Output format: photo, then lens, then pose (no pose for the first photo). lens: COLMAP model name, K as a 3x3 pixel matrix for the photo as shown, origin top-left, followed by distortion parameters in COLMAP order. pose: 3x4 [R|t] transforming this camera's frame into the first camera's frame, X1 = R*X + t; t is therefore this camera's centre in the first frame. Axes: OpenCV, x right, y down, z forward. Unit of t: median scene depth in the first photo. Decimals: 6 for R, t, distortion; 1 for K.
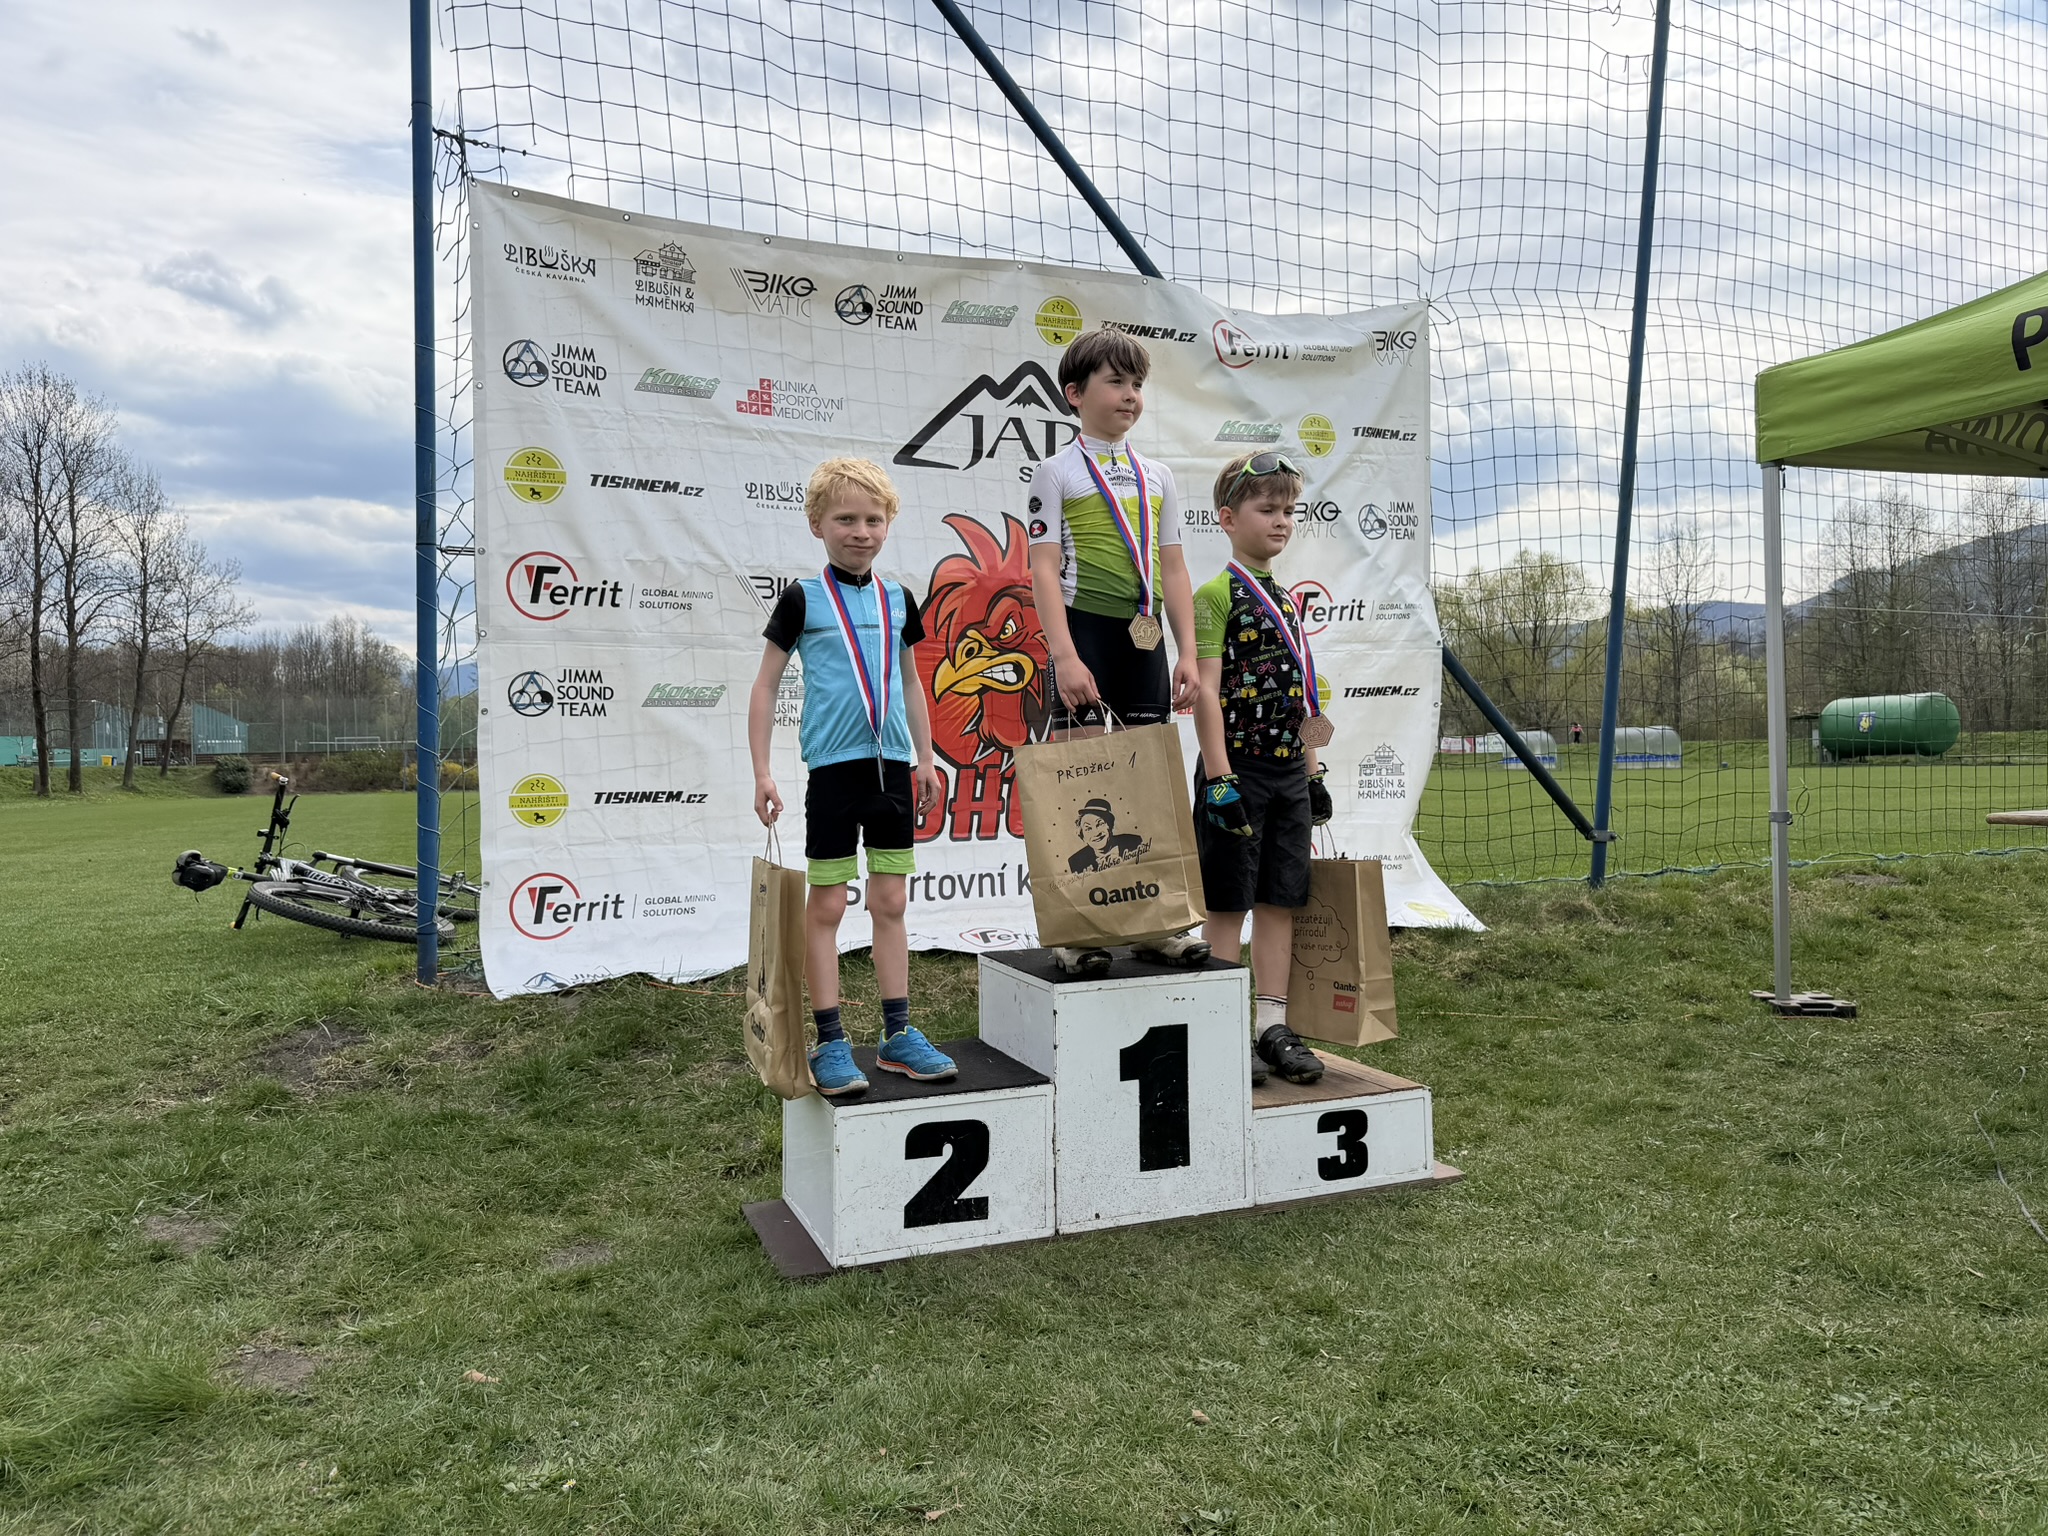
lens RADIAL K [[1446.8, 0, 1024.0], [0, 1446.8, 768.0], [0, 0, 1]] dist [0.063379, -0.061243]
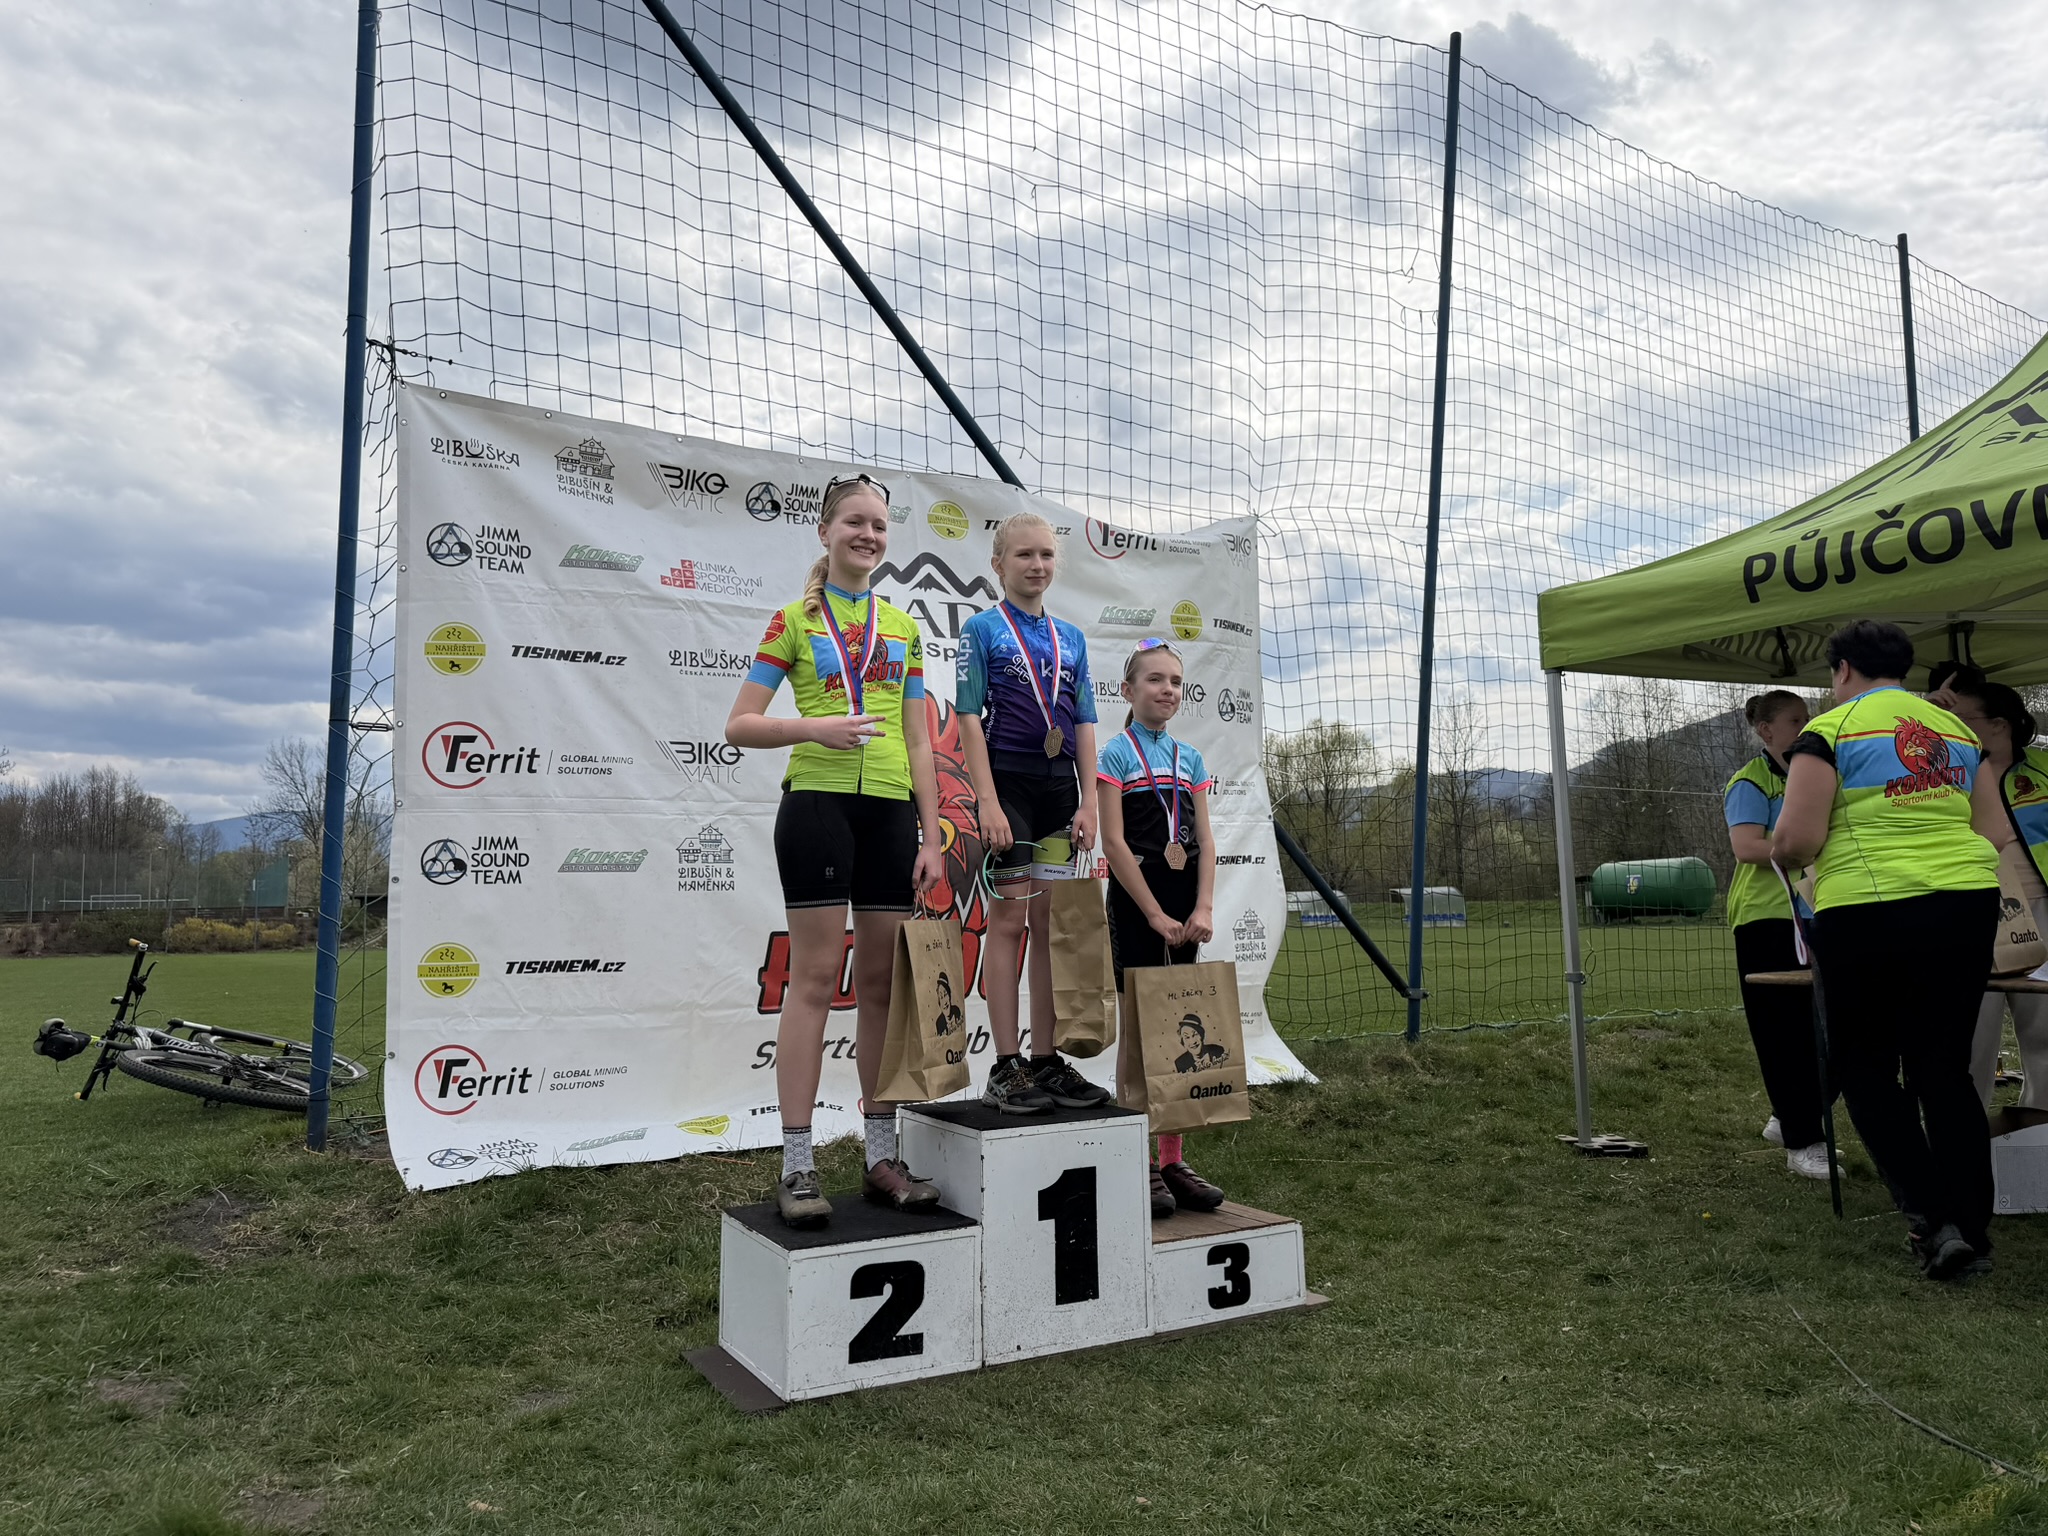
lens RADIAL K [[1446.8, 0, 1024.0], [0, 1446.8, 768.0], [0, 0, 1]] dist [0.063379, -0.061243]
pose [[0.991985, 0.014044, 0.125576, -0.071877], [-0.000297, 0.994061, -0.108828, -0.005346], [-0.126358, 0.107919, 0.986097, -0.107085]]
